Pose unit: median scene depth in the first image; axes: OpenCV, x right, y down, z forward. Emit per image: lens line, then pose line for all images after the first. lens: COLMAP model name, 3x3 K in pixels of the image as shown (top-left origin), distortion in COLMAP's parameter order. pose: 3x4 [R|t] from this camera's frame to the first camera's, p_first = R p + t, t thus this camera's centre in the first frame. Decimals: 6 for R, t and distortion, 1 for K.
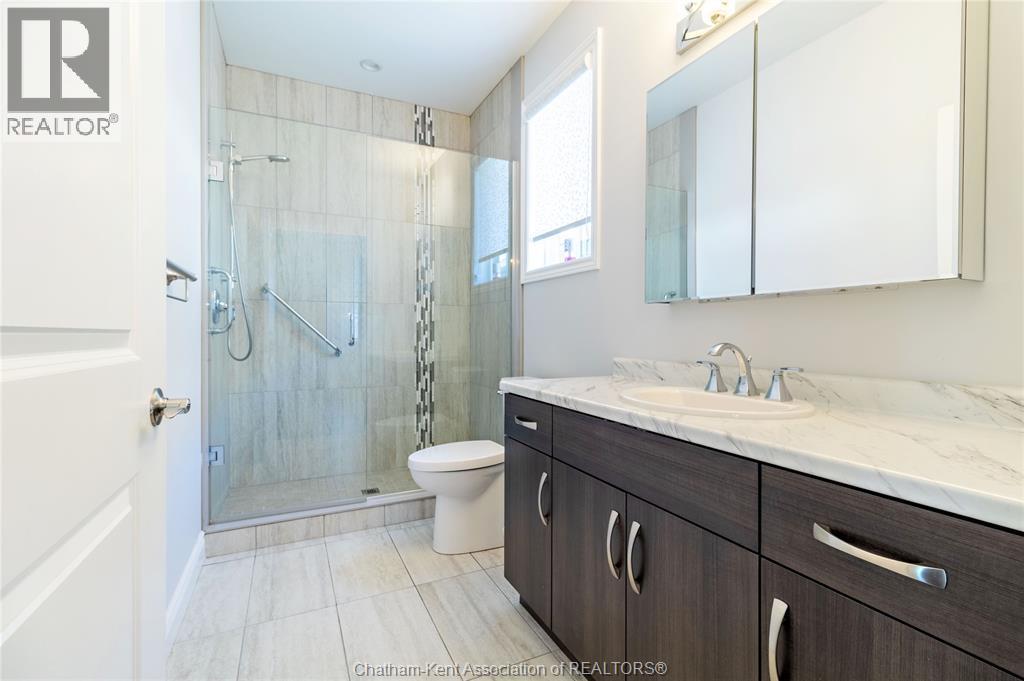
lens RADIAL K [[474.6, 0, 522.2], [0, 474.6, 335.2], [0, 0, 1]] dist [0.002414, 0.000732]
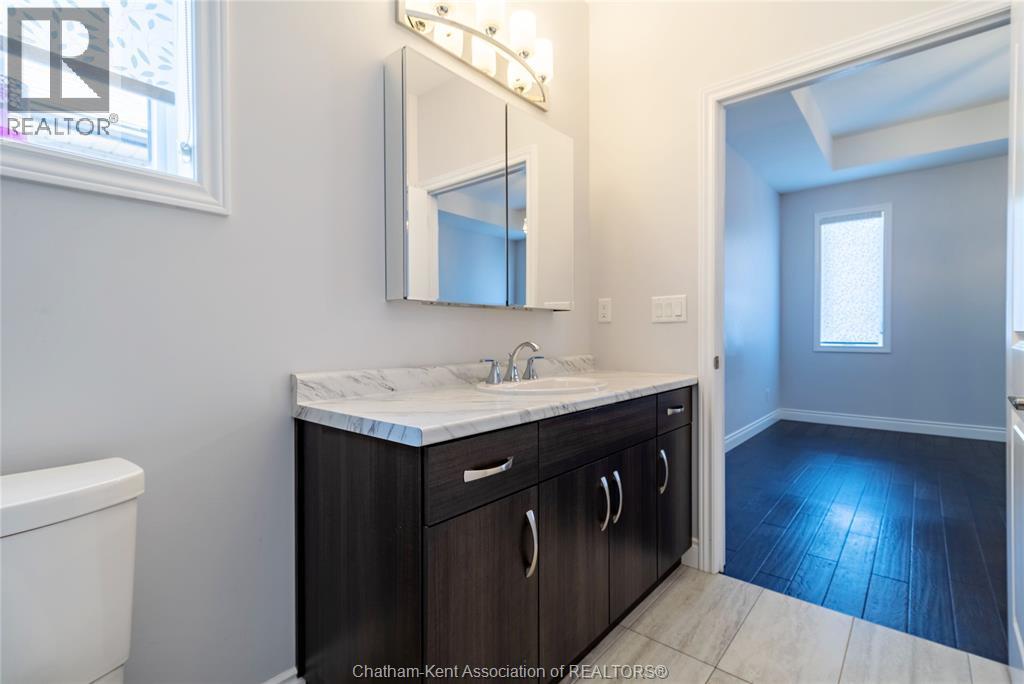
lens RADIAL K [[474.6, 0, 522.2], [0, 474.6, 336.7], [0, 0, 1]] dist [0.002414, 0.000732]
pose [[-0.415596, -0.007357, 0.909520, -0.691547], [0.004526, 0.999938, 0.010157, -0.011149], [-0.909538, 0.008338, -0.415537, 1.380877]]
